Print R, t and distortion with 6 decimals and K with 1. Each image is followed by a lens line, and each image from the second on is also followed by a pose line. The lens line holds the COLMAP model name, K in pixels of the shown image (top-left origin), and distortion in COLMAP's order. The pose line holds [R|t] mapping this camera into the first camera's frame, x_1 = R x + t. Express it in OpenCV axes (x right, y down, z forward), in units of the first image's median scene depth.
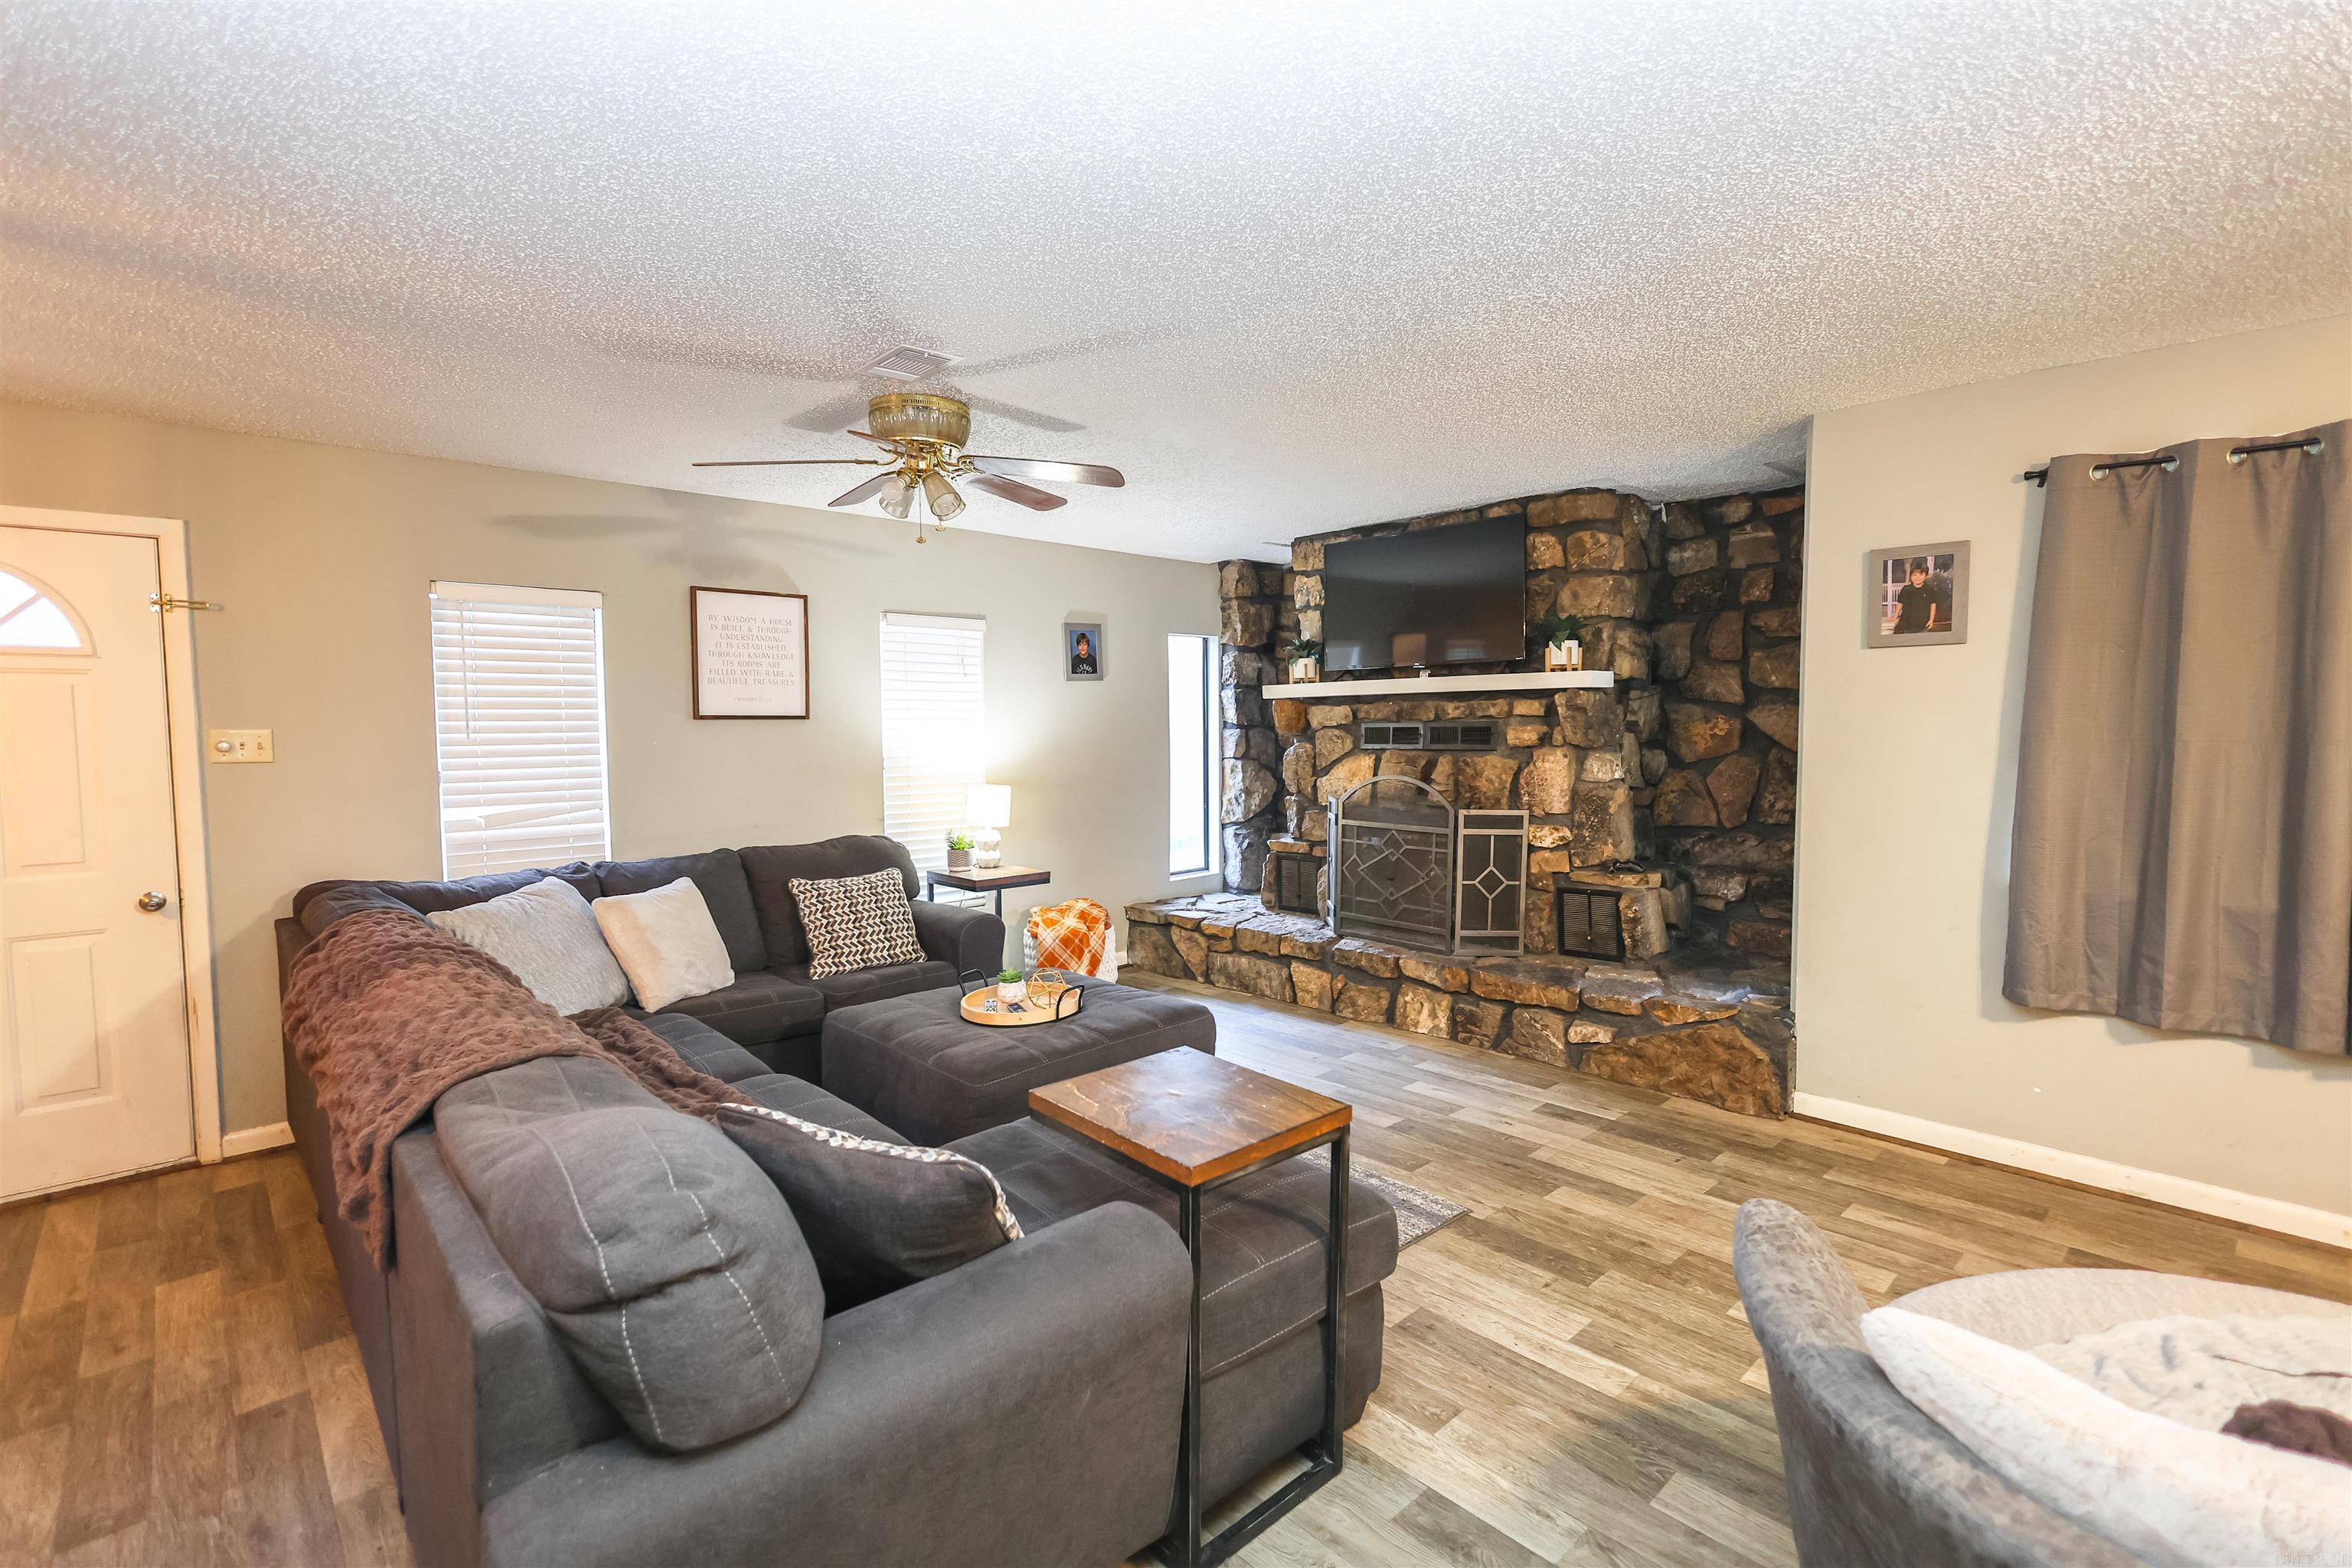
lens RADIAL K [[1086.3, 0, 1177.3], [0, 1086.3, 784.5], [0, 0, 1]] dist [0.001016, 0.000295]
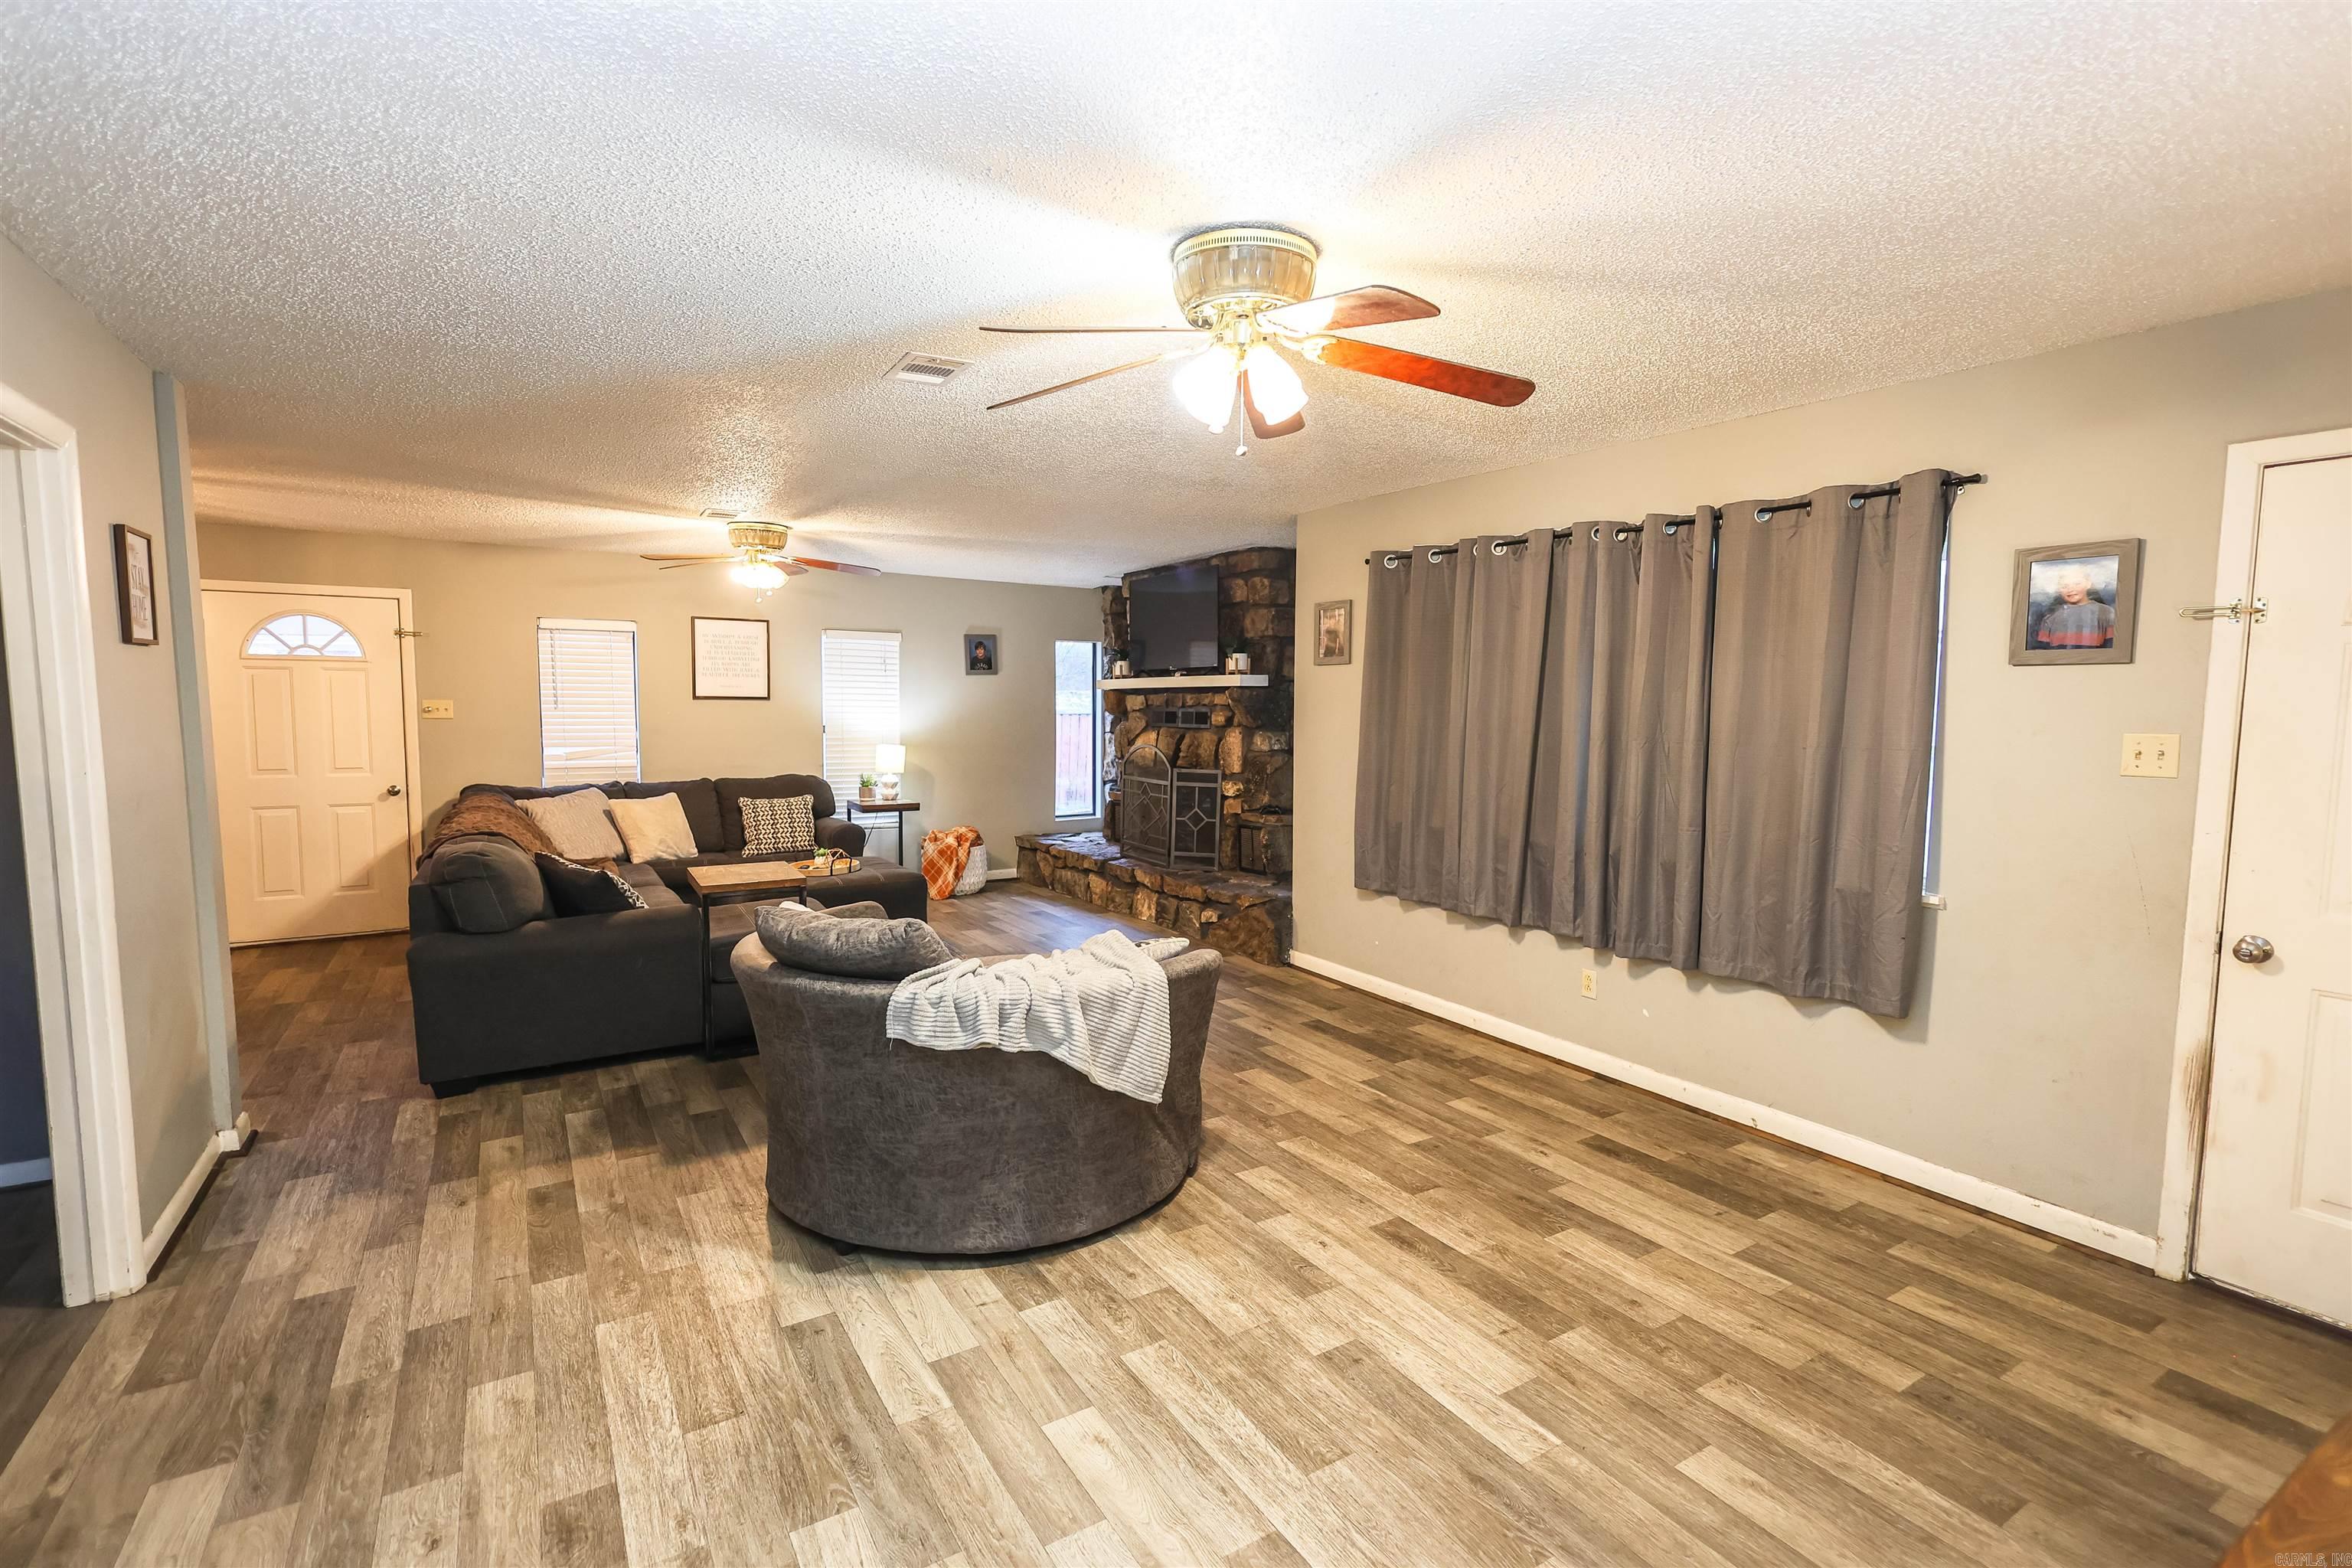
lens RADIAL K [[1086.3, 0, 1176.7], [0, 1086.3, 781.0], [0, 0, 1]] dist [0.001016, 0.000295]
pose [[0.980614, 0.030220, -0.193606, 0.533257], [-0.027581, 0.999486, 0.016311, 0.015749], [0.194000, -0.010655, 0.980944, -0.417086]]
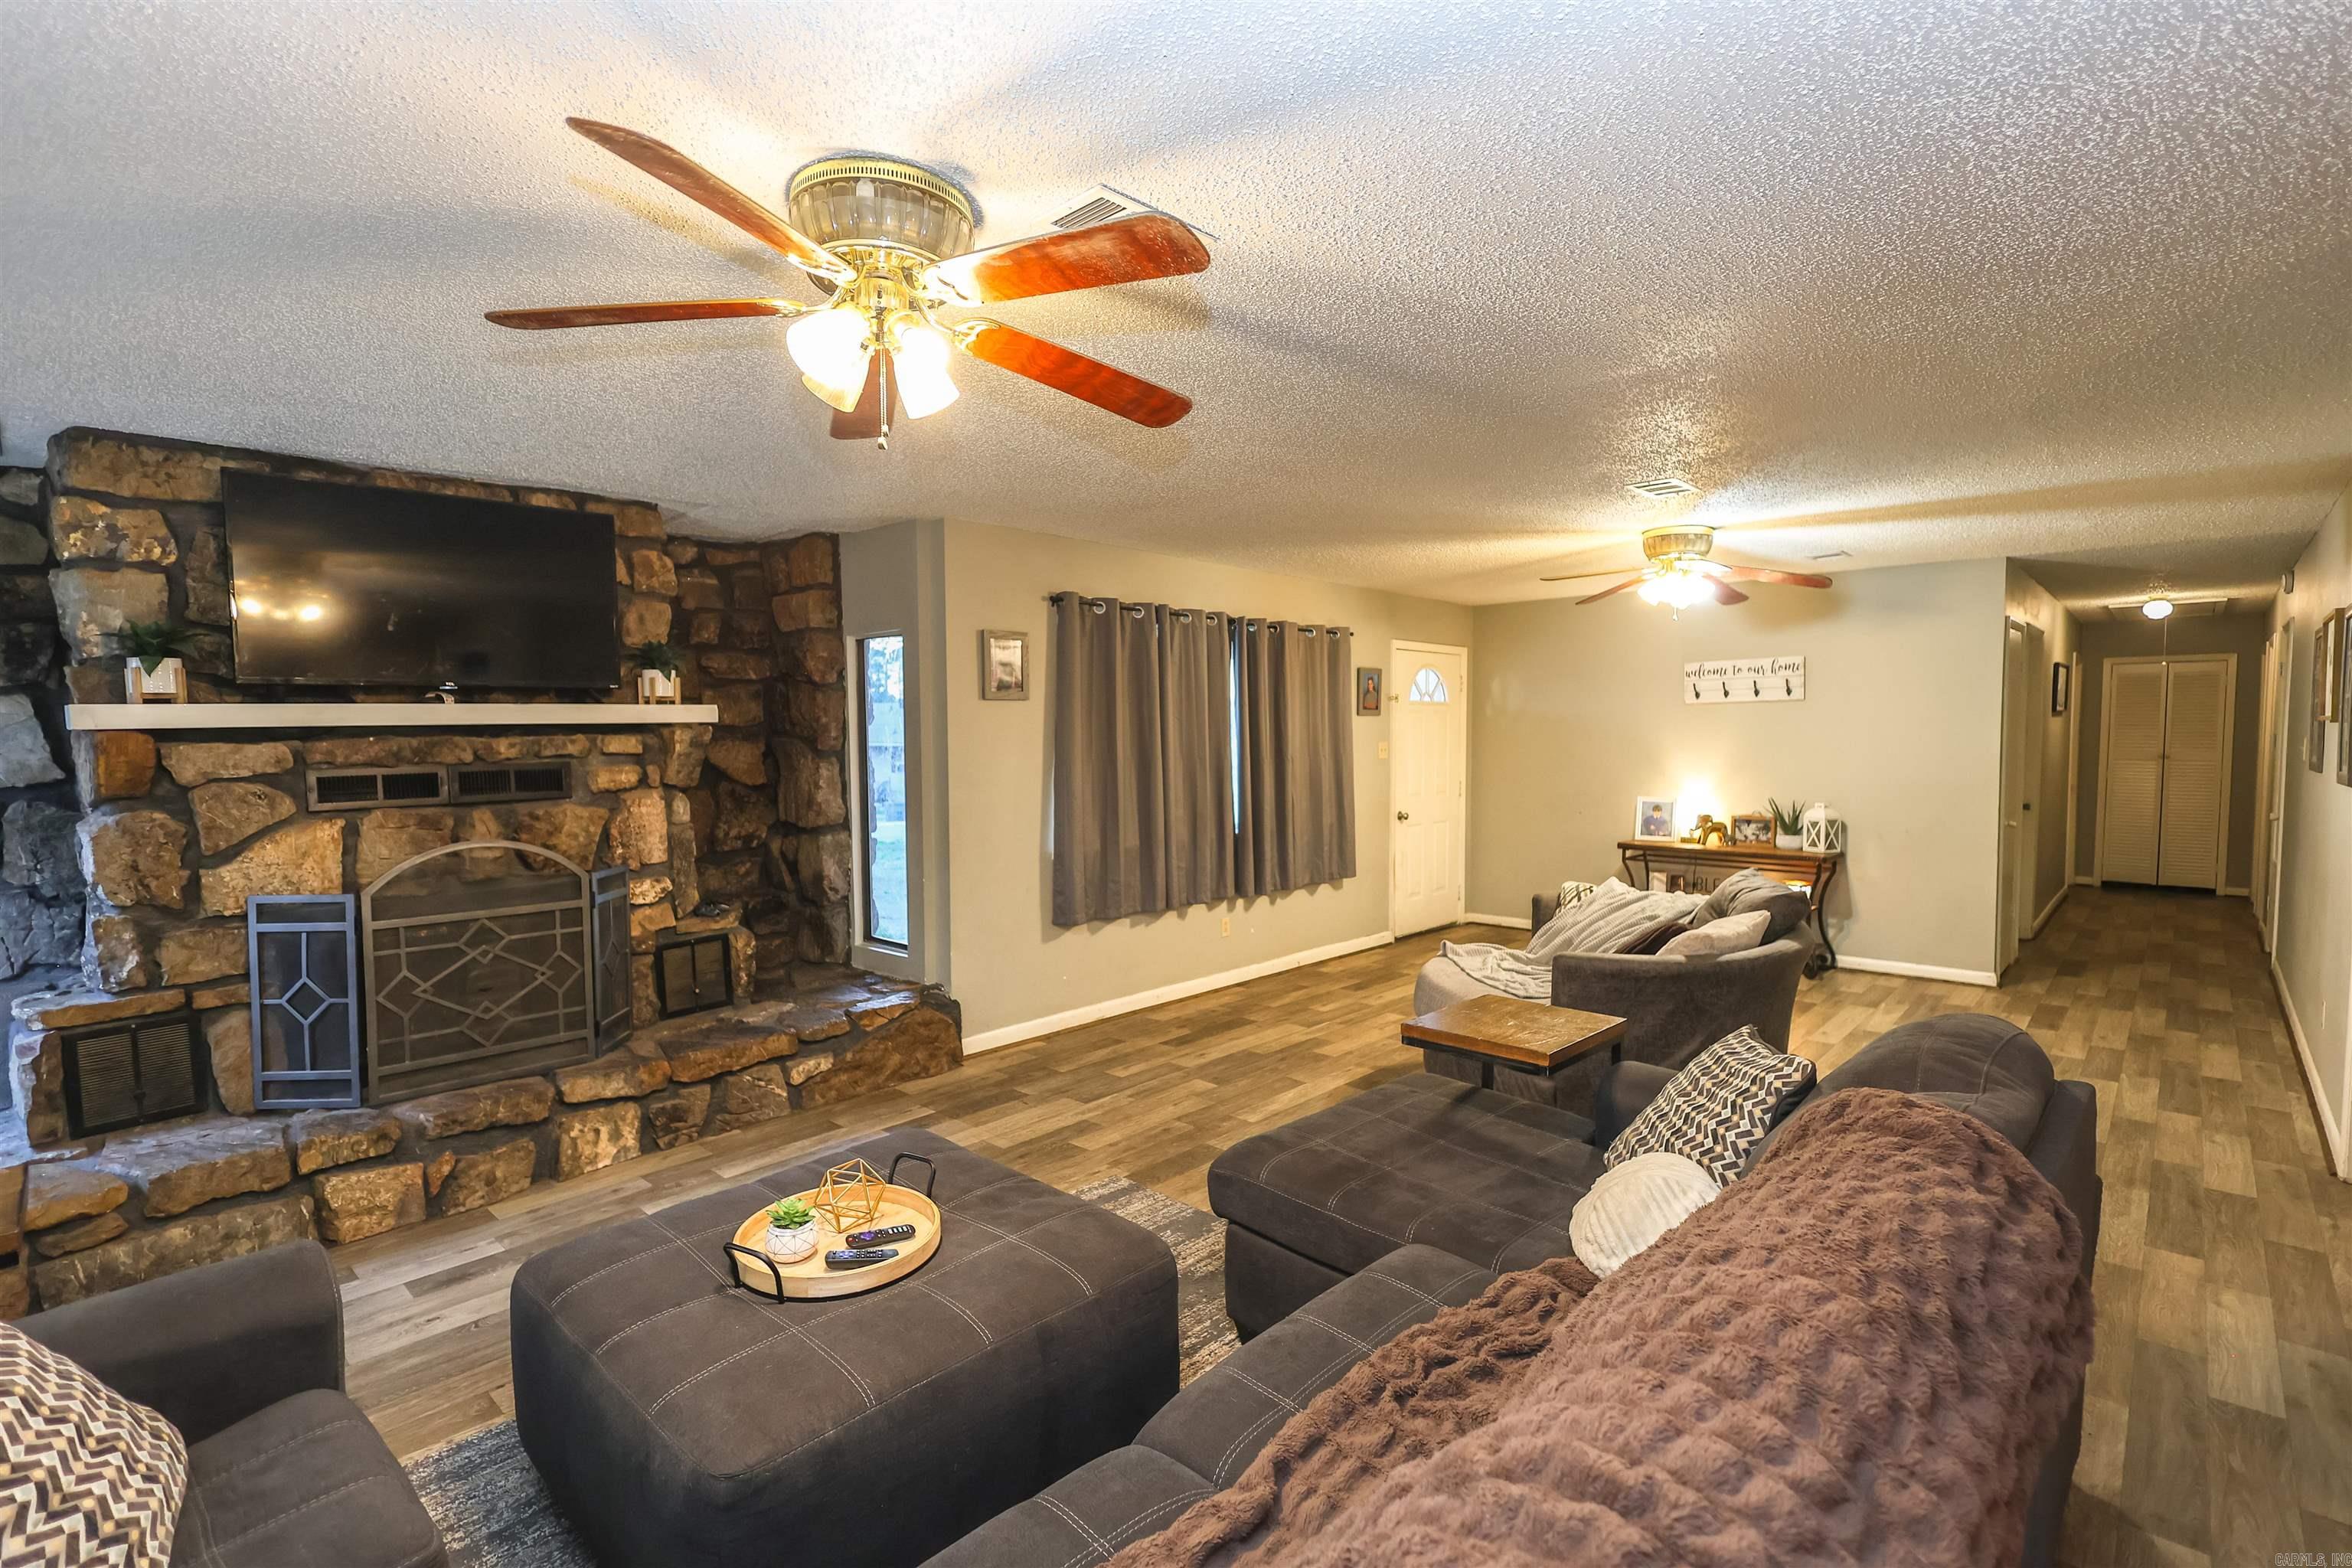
lens RADIAL K [[1086.3, 0, 1170.9], [0, 1086.3, 783.7], [0, 0, 1]] dist [0.001016, 0.000295]
pose [[-0.065991, -0.040996, 0.996978, -0.543474], [0.073907, 0.996210, 0.045856, -0.046019], [-0.995079, 0.076710, -0.062711, 0.610935]]
